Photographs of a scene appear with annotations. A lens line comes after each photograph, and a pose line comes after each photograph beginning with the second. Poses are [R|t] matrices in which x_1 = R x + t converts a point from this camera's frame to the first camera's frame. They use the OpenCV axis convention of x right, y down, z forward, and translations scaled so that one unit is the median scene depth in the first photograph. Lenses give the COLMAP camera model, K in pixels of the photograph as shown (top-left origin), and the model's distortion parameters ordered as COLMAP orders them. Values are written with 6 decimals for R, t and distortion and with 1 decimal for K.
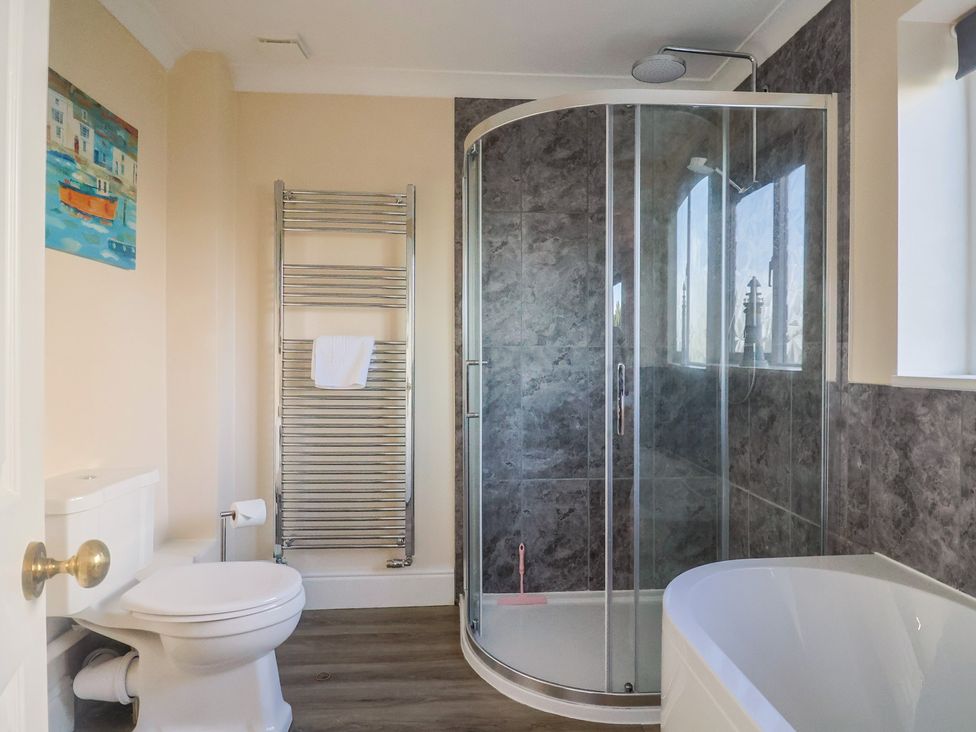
lens RADIAL K [[623.7, 0, 502.7], [0, 623.7, 359.2], [0, 0, 1]] dist [-0.000296, -0.001783]
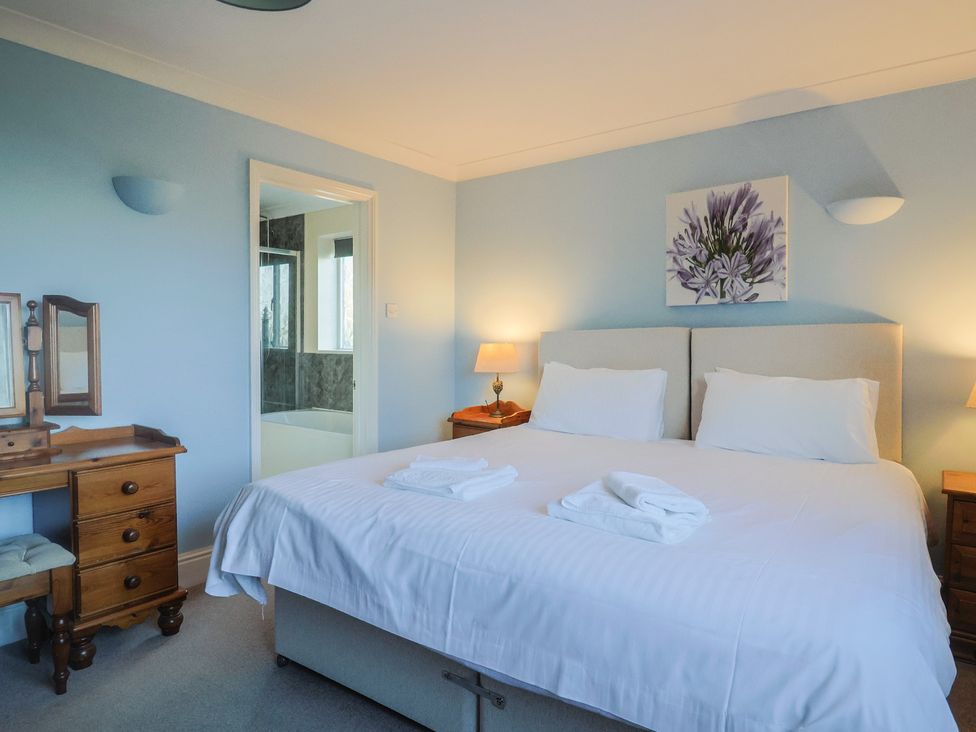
lens RADIAL K [[623.7, 0, 502.7], [0, 623.7, 359.2], [0, 0, 1]] dist [-0.000296, -0.001783]
pose [[0.693518, -0.020690, 0.720142, -0.862944], [-0.003373, 0.999483, 0.031964, -0.028146], [-0.720431, -0.024597, 0.693090, -1.615675]]
